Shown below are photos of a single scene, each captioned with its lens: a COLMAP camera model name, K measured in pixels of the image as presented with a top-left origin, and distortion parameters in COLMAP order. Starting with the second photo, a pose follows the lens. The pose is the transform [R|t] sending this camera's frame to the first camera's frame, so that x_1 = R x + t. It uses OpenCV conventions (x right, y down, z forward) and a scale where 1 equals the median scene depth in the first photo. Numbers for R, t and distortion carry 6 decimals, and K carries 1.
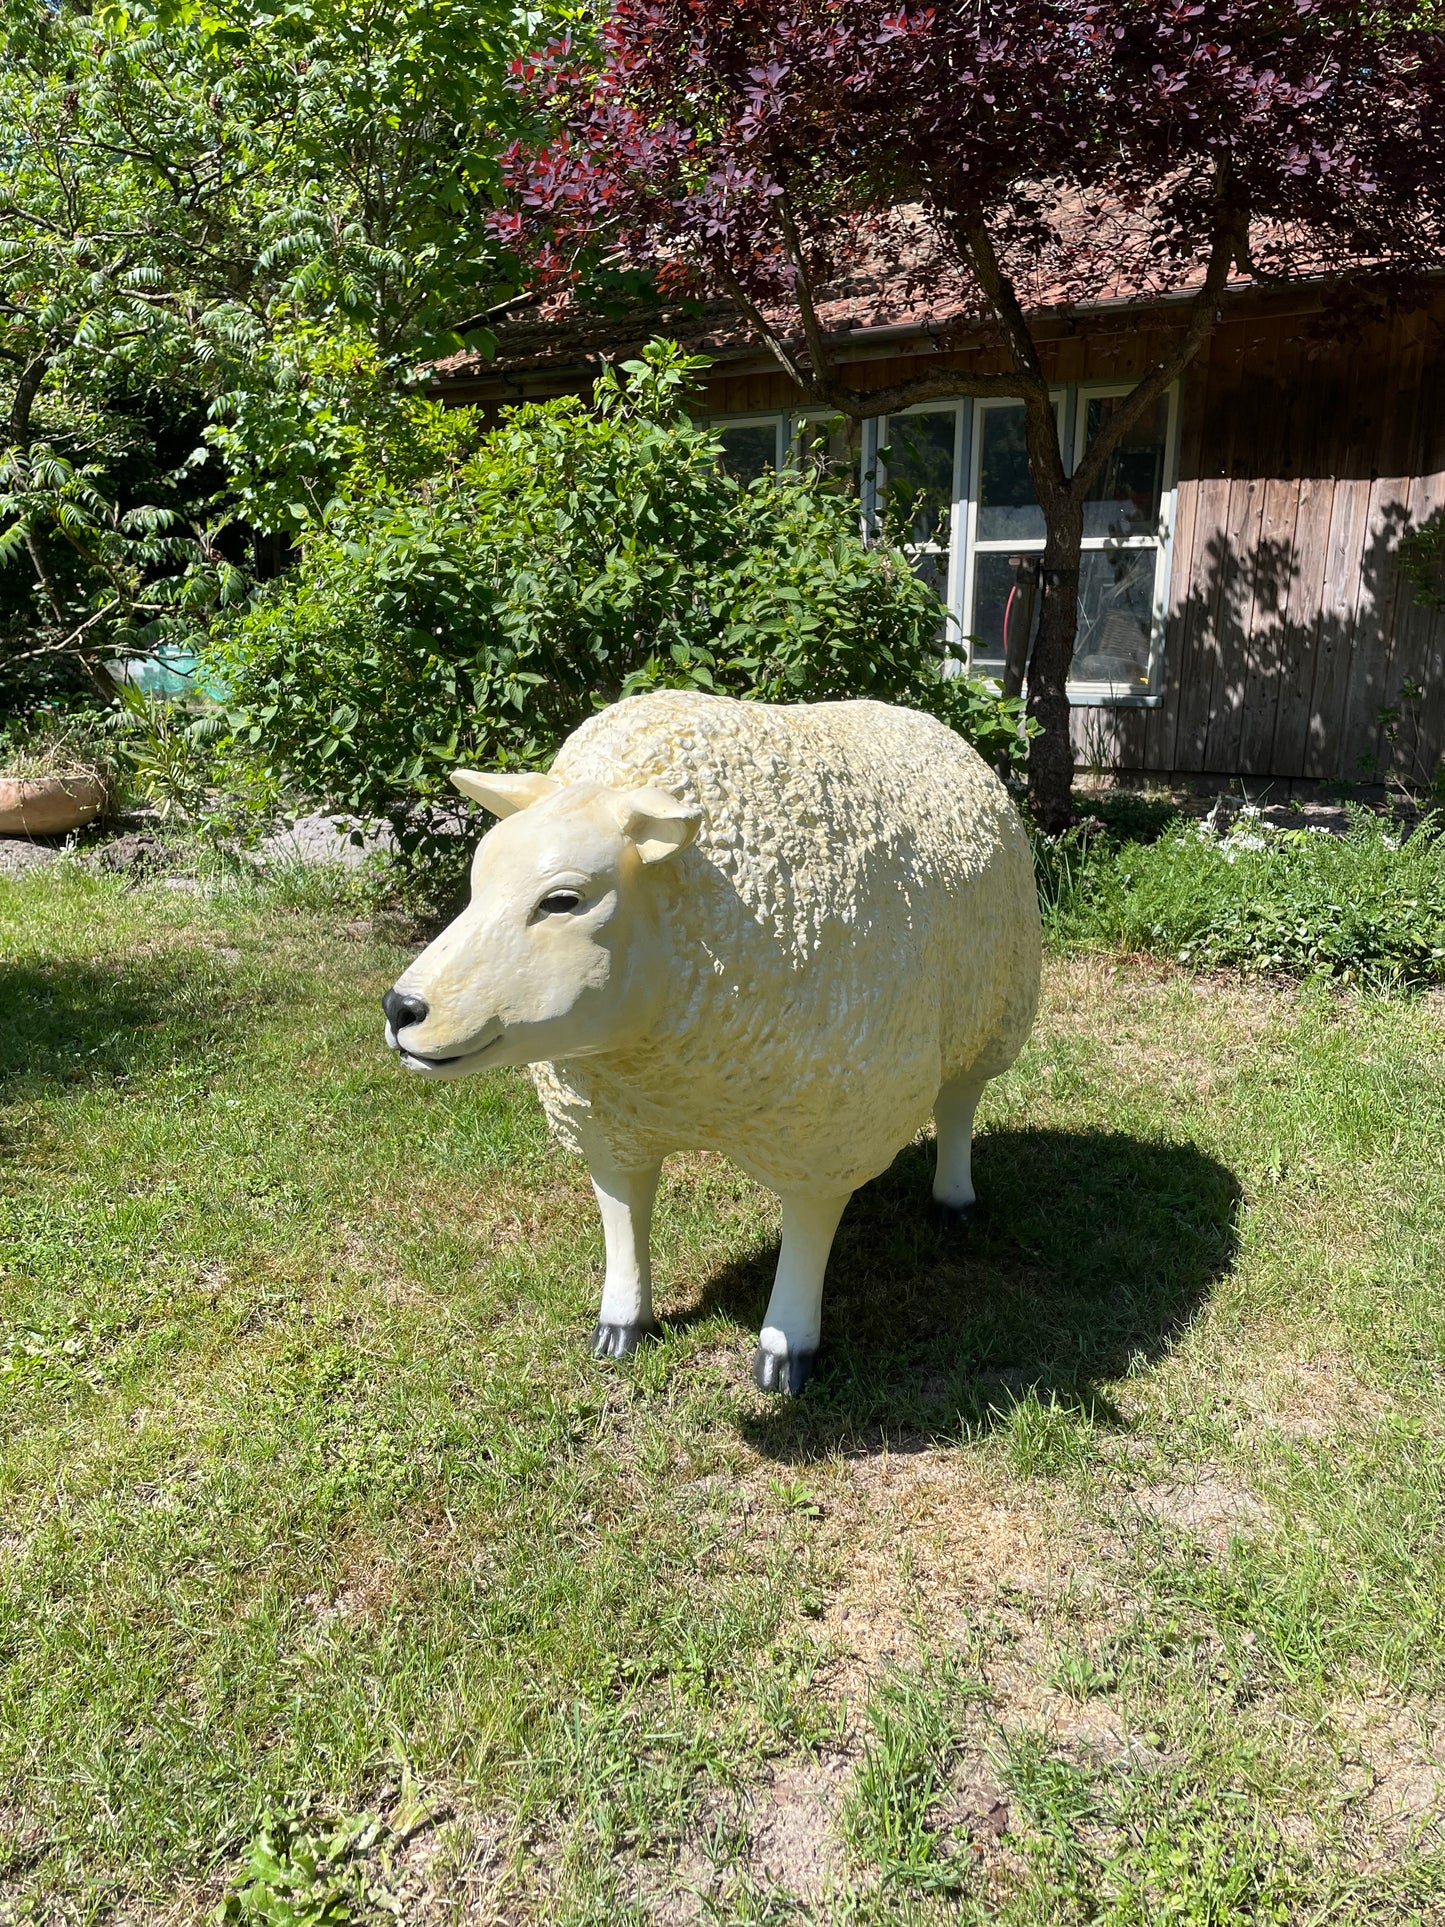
lens RADIAL K [[1459.3, 0, 721.4], [0, 1459.3, 952.1], [0, 0, 1]] dist [0.088877, -0.115378]
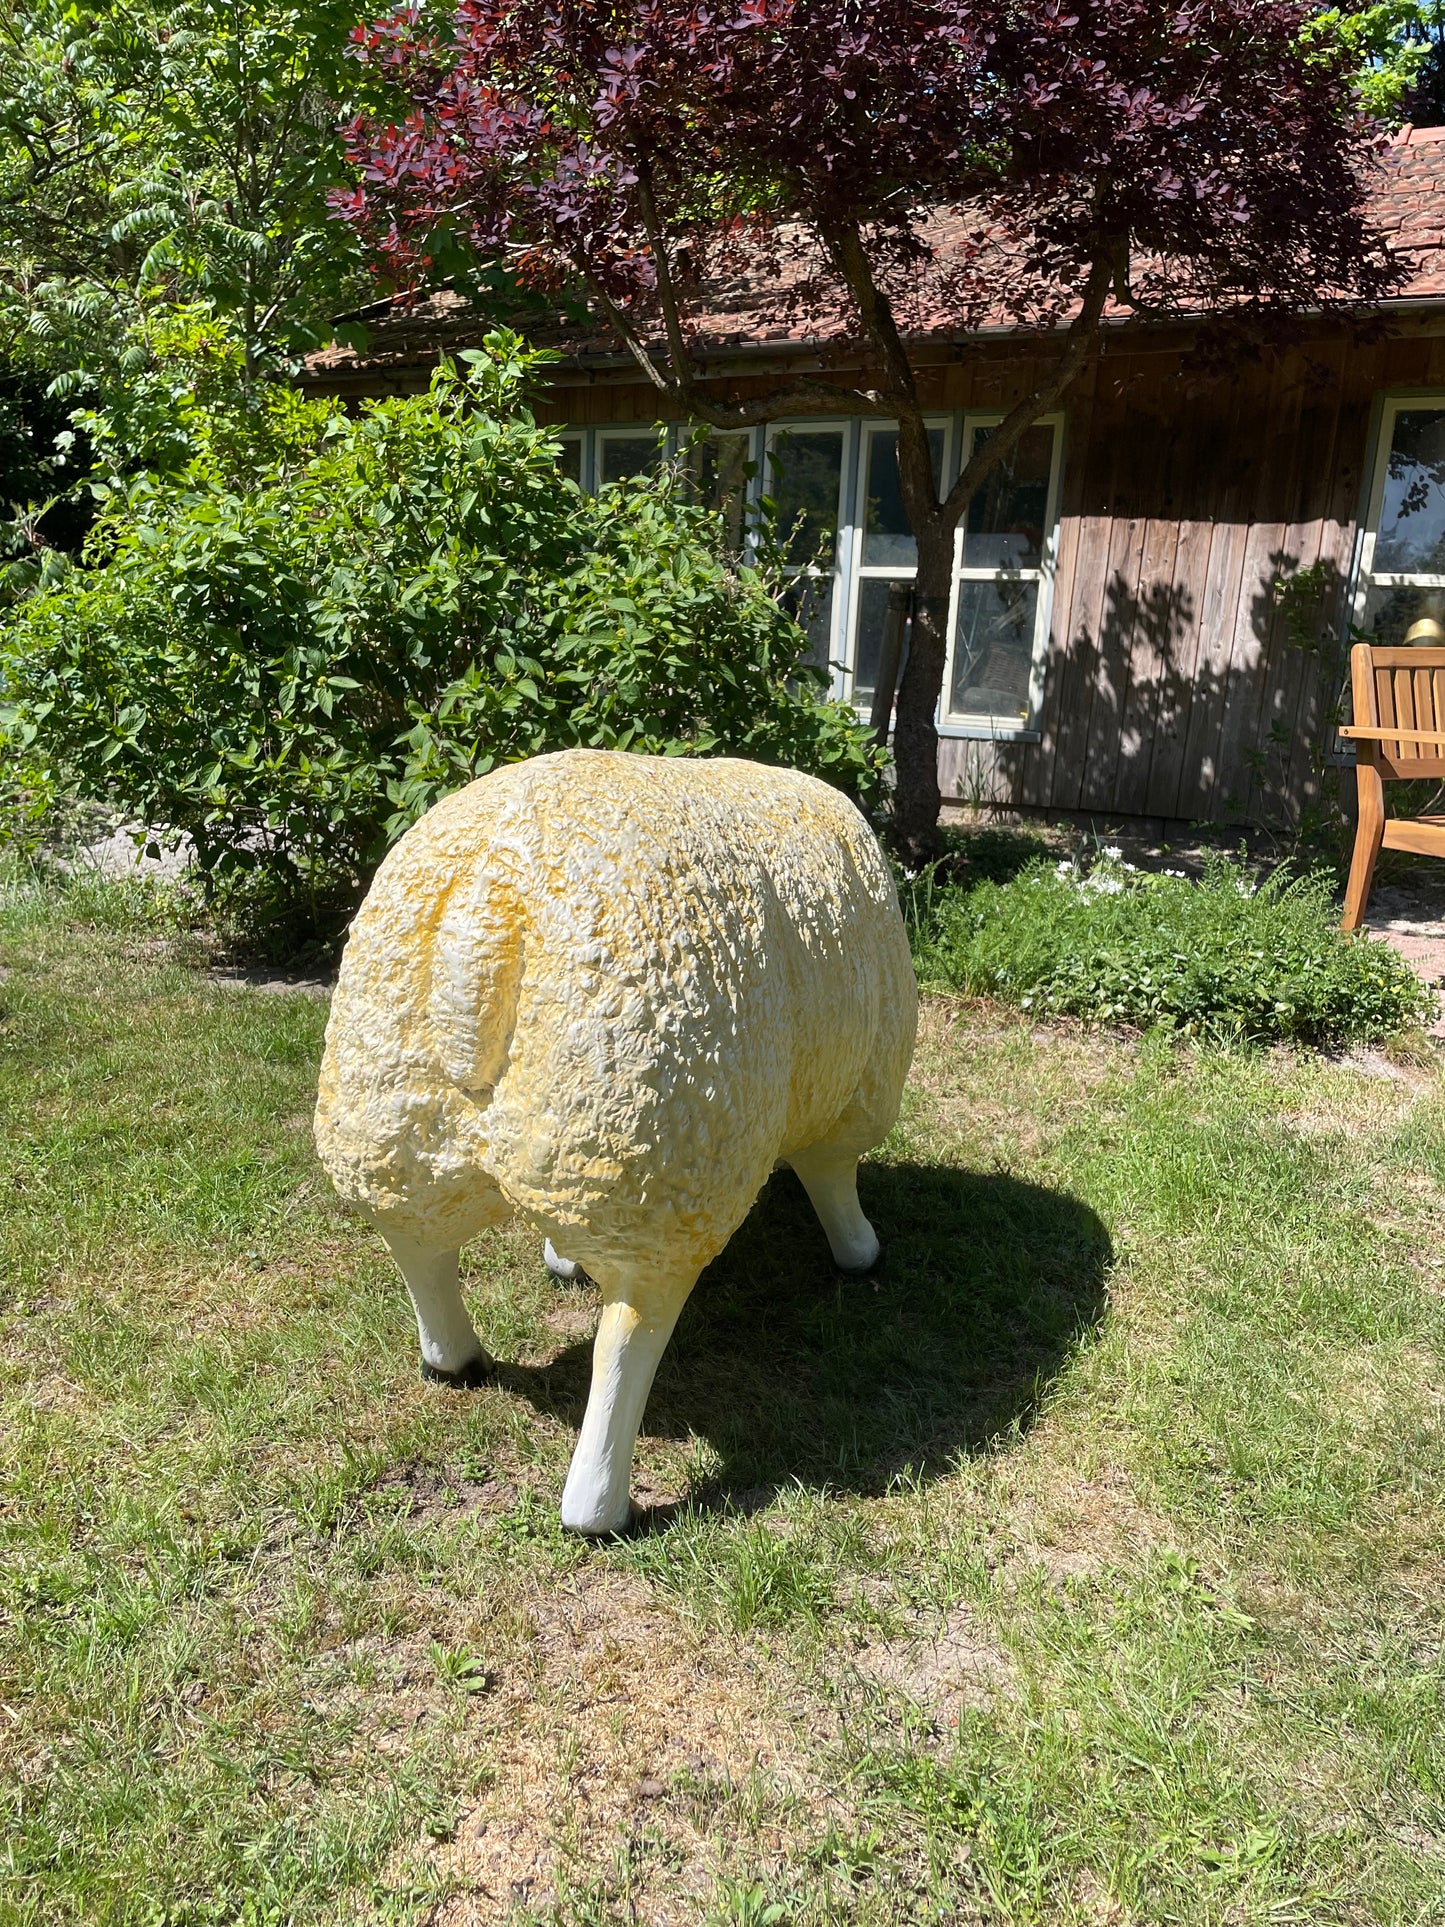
lens RADIAL K [[1462.5, 0, 736.1], [0, 1462.5, 961.4], [0, 0, 1]] dist [0.091260, -0.121894]
pose [[0.997068, 0.026638, 0.071740, 0.053378], [-0.026068, 0.999621, -0.008871, -0.010220], [-0.071949, 0.006975, 0.997384, 0.057986]]
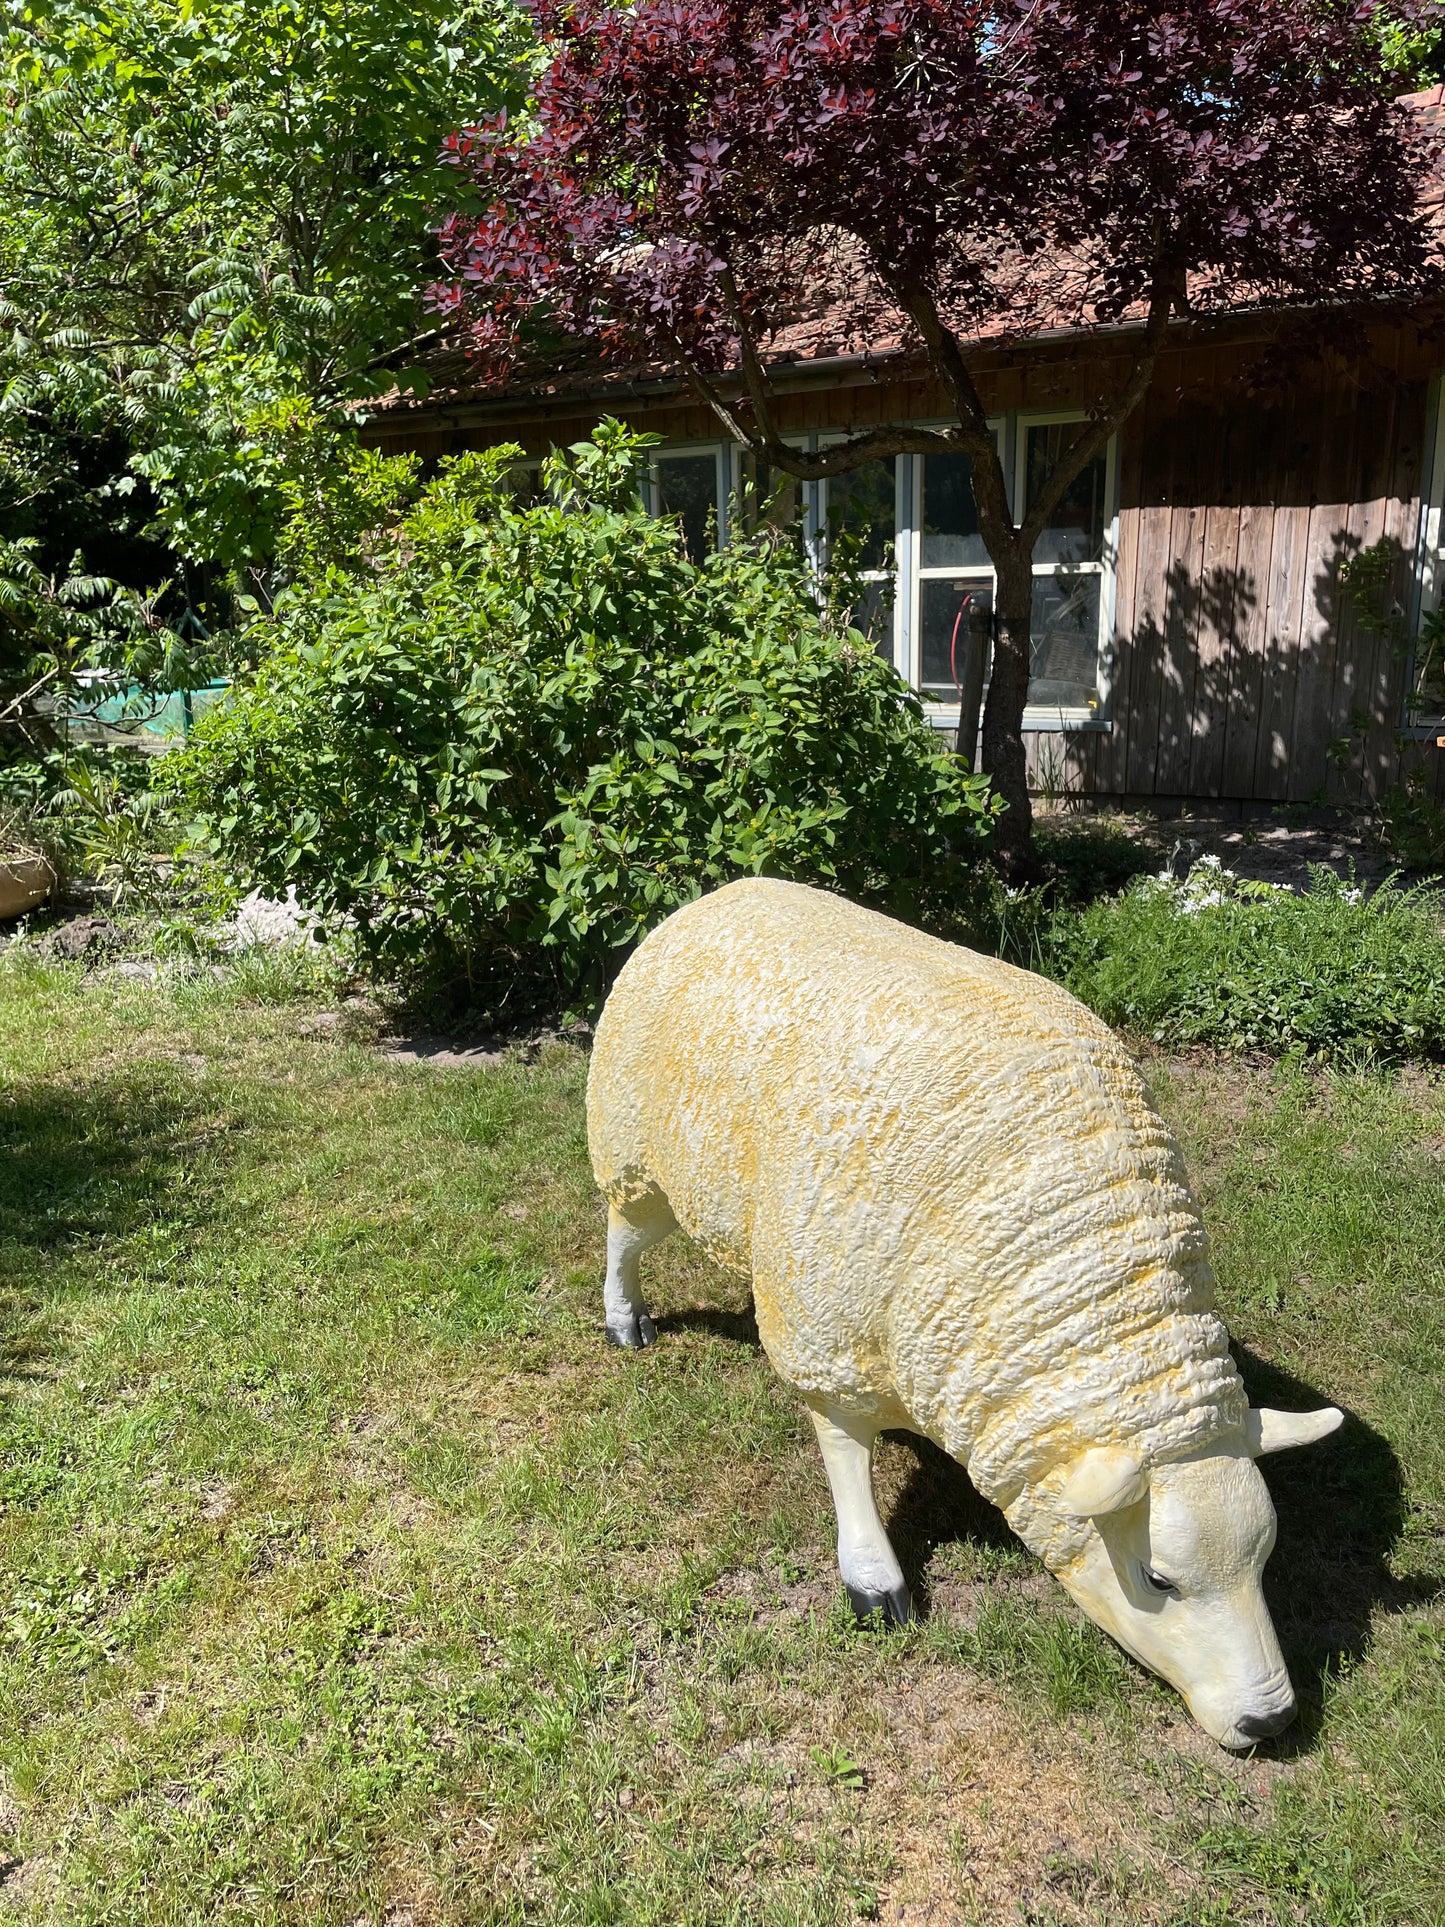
lens RADIAL K [[1462.5, 0, 712.6], [0, 1462.5, 941.1], [0, 0, 1]] dist [0.088094, -0.116314]
pose [[0.998812, -0.038017, 0.030477, -0.016673], [0.037845, 0.999264, 0.006196, -0.074500], [-0.030690, -0.005036, 0.999516, 0.004529]]
